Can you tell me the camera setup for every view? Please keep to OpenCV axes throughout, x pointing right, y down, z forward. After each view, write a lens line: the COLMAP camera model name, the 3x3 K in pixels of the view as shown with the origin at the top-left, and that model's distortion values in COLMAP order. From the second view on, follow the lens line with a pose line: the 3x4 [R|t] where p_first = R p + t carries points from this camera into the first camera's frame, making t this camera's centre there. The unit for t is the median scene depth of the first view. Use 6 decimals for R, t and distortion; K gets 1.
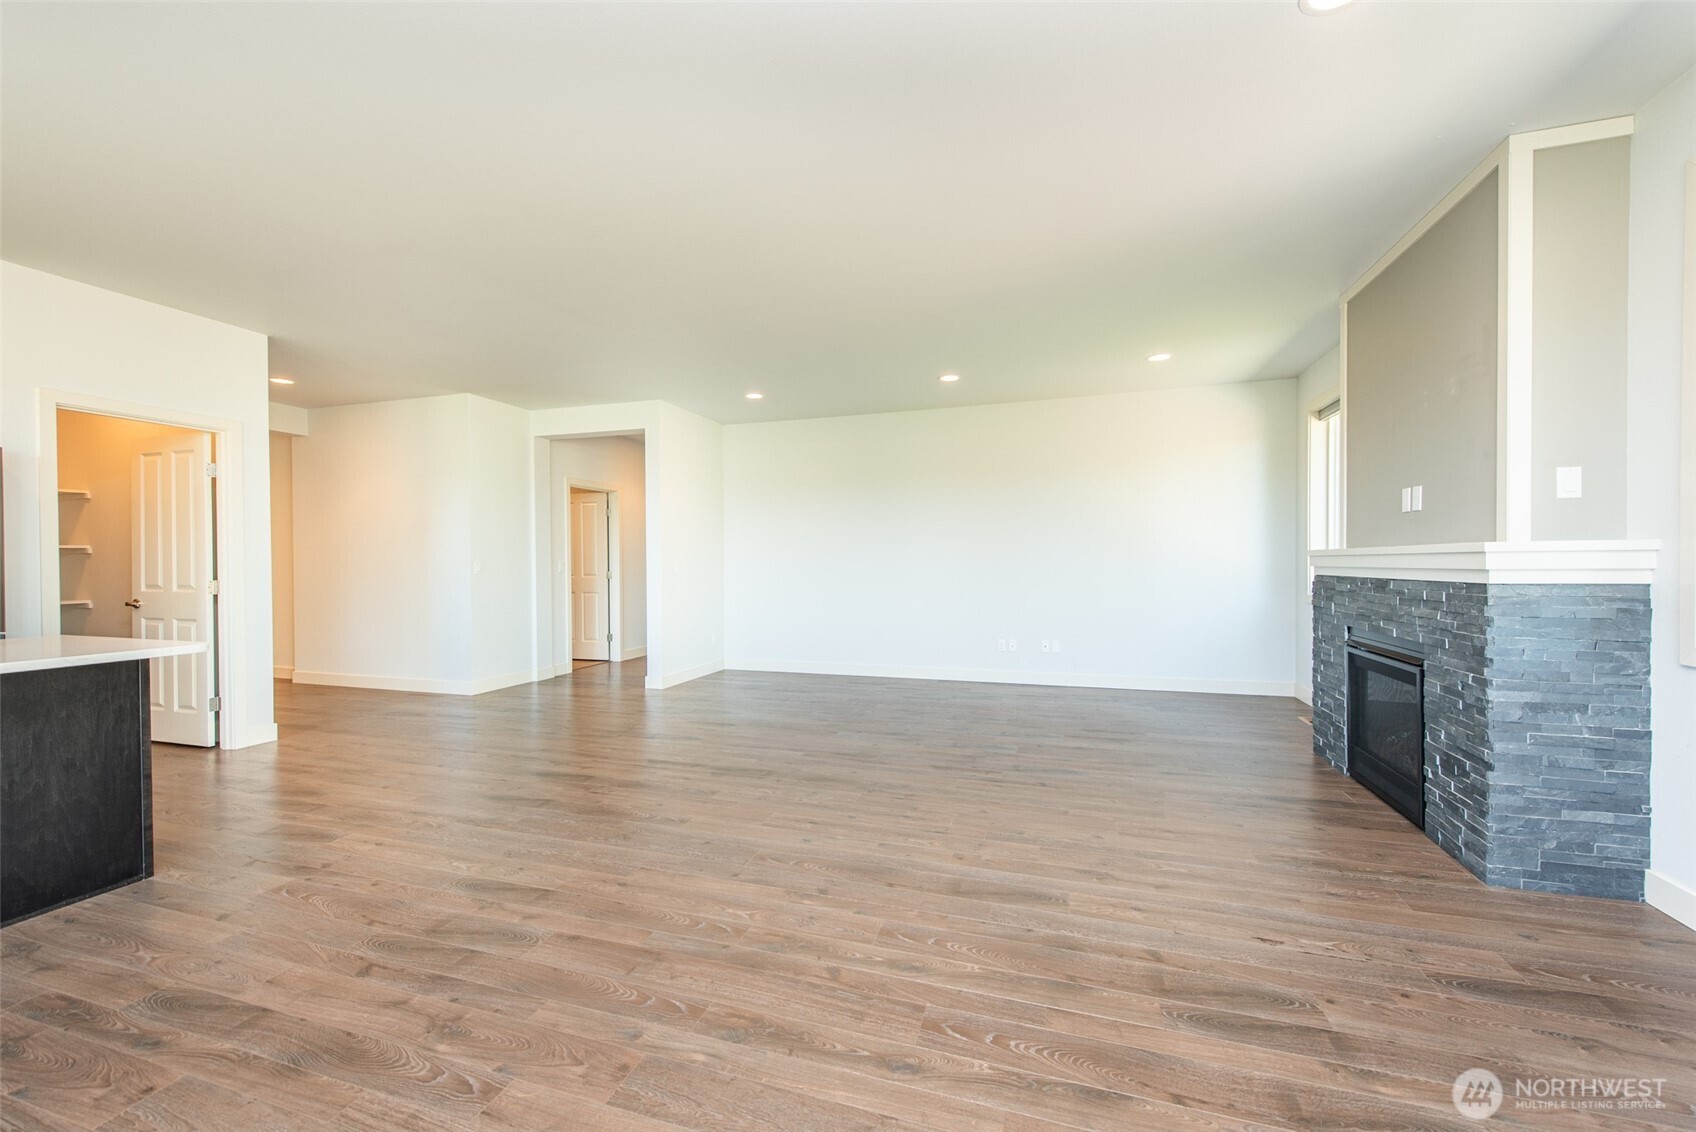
lens RADIAL K [[664.3, 0, 848.0], [0, 664.3, 566.0], [0, 0, 1]] dist [0.003453, 0.000349]
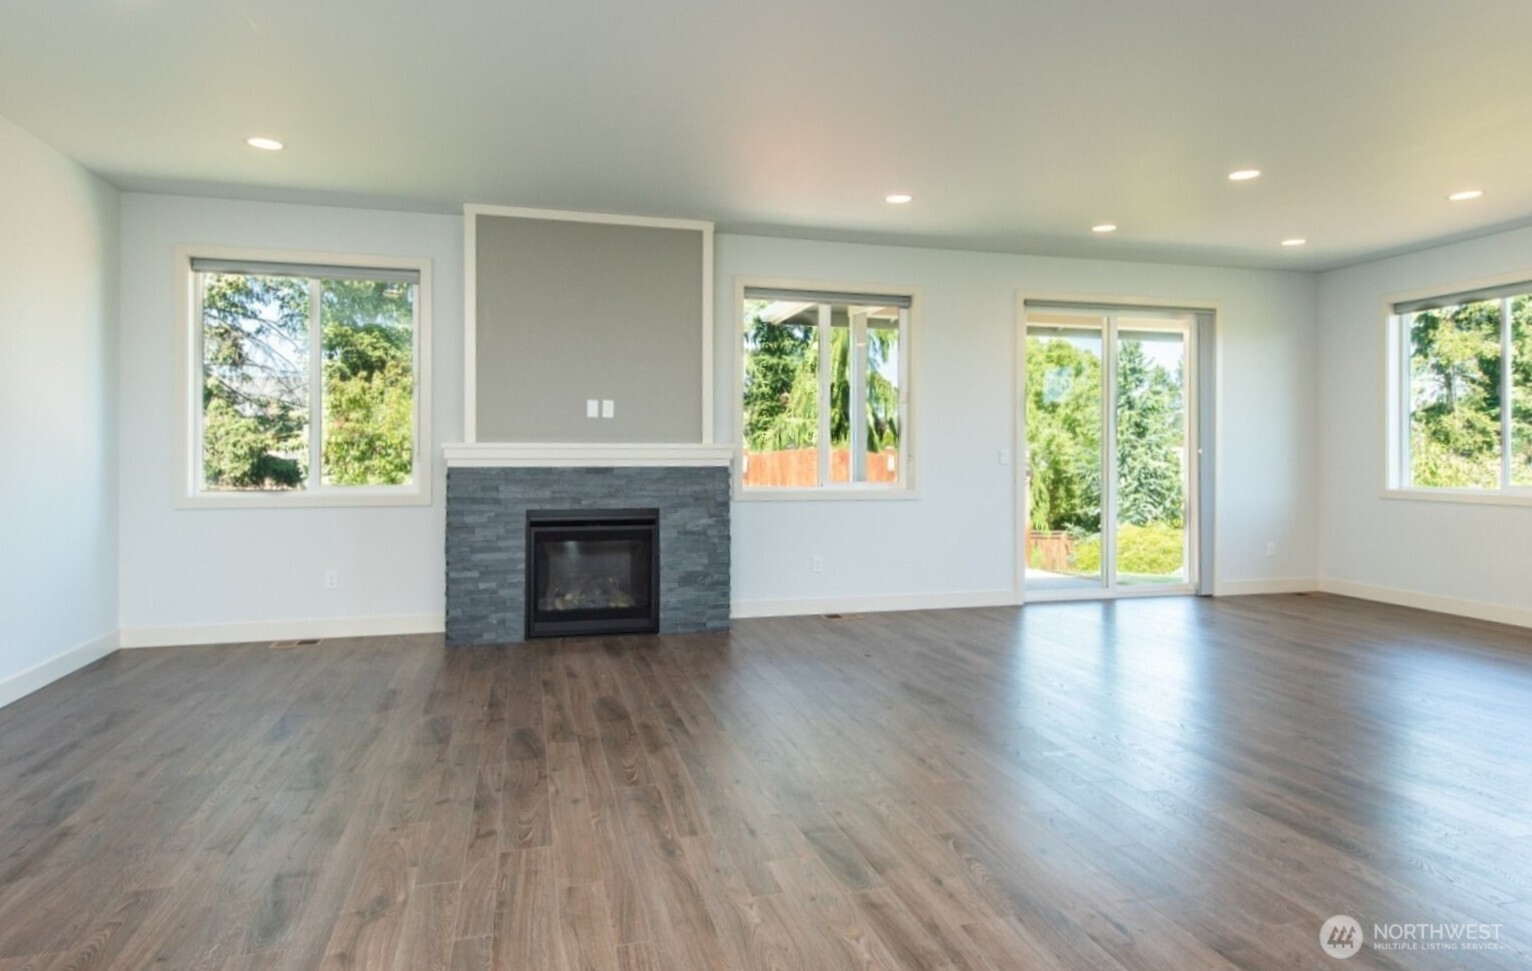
lens RADIAL K [[907.4, 0, 759.0], [0, 907.4, 447.7], [0, 0, 1]] dist [0.048934, 0.000342]
pose [[-0.548976, 0.005222, 0.835822, -1.157243], [0.008098, 0.999967, -0.000929, -0.021544], [-0.835799, 0.006258, -0.549000, 2.281675]]
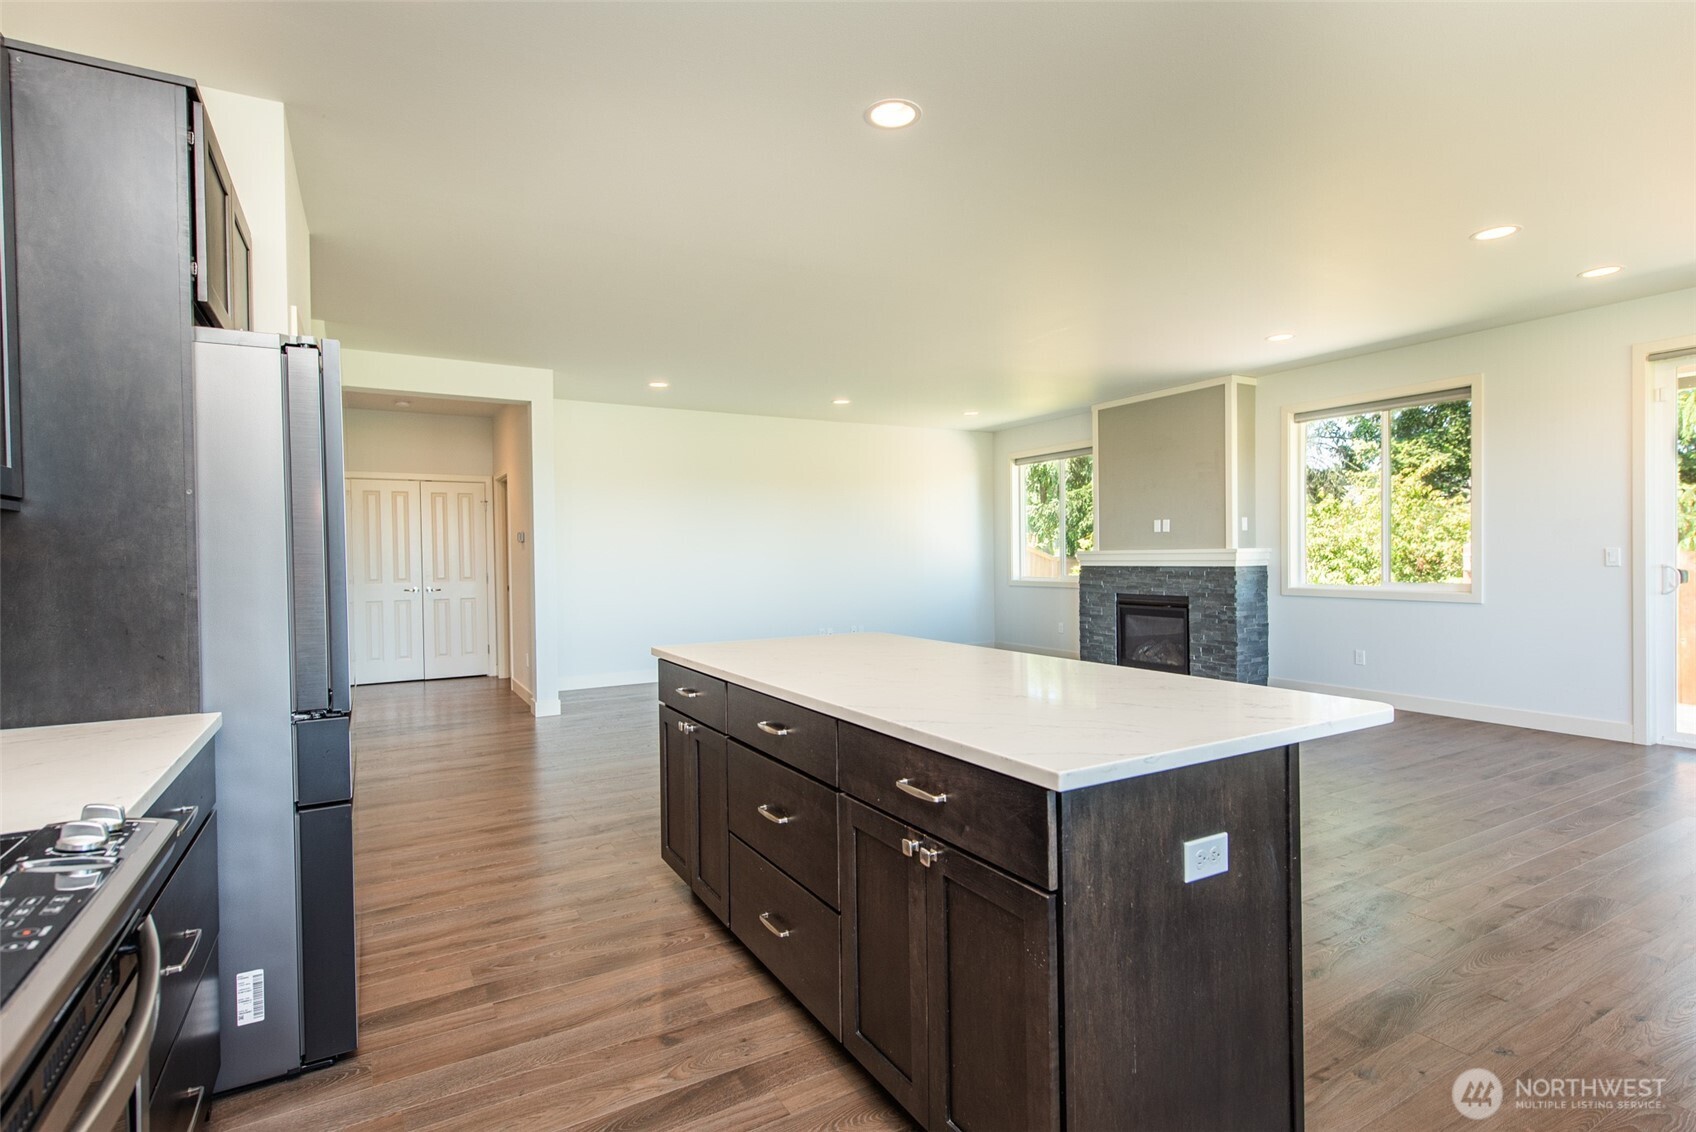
lens RADIAL K [[818.5, 0, 848.0], [0, 818.5, 566.0], [0, 0, 1]] dist [-0.000252, -0.000065]
pose [[0.672542, -0.011577, 0.739969, -2.049125], [0.015770, 0.999875, 0.001310, 0.000374], [-0.739891, 0.010789, 0.672640, 0.076068]]
